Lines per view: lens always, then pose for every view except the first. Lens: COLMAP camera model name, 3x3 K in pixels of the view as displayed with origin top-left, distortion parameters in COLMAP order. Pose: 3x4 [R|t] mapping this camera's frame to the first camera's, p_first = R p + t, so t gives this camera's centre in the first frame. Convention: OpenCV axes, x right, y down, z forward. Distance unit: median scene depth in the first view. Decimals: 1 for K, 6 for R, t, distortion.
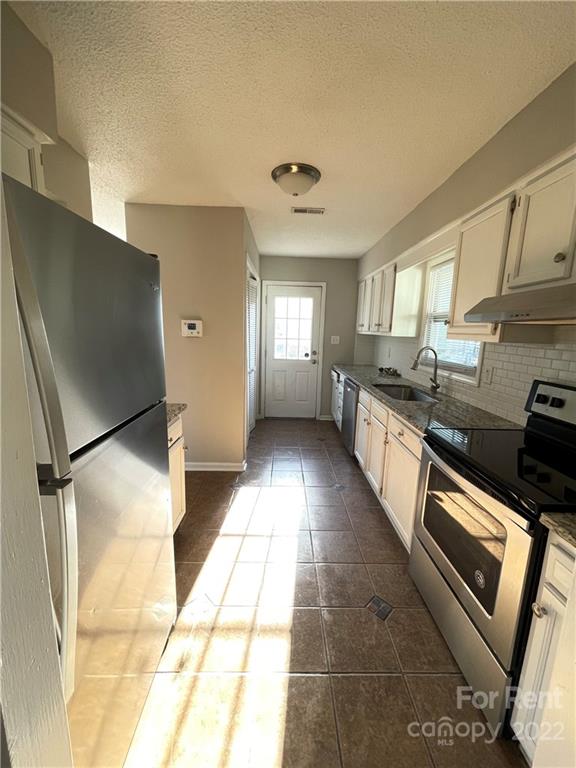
lens RADIAL K [[309.3, 0, 290.1], [0, 309.3, 381.5], [0, 0, 1]] dist [-0.000812, -0.000115]
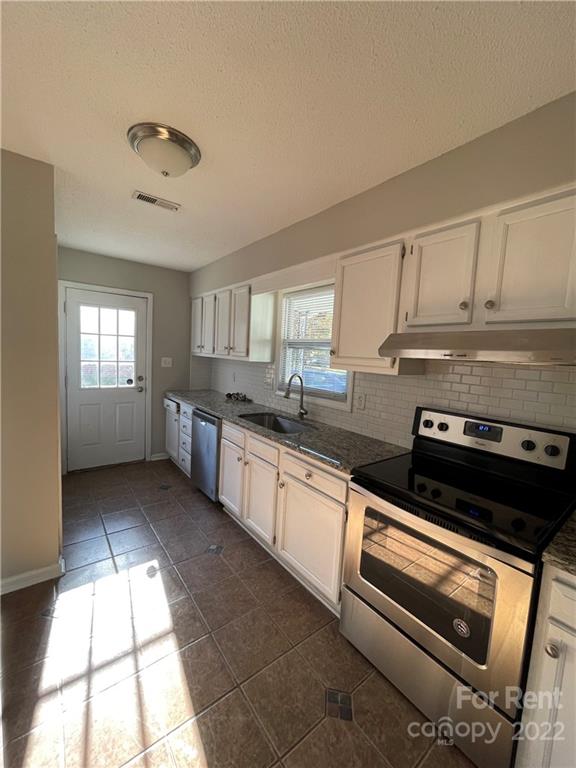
lens RADIAL K [[309.3, 0, 290.1], [0, 309.3, 381.5], [0, 0, 1]] dist [-0.000812, -0.000115]
pose [[0.801788, -0.039423, 0.596307, -0.155319], [0.070957, 0.997043, -0.029492, -0.058728], [-0.593381, 0.065958, 0.802215, 0.215310]]
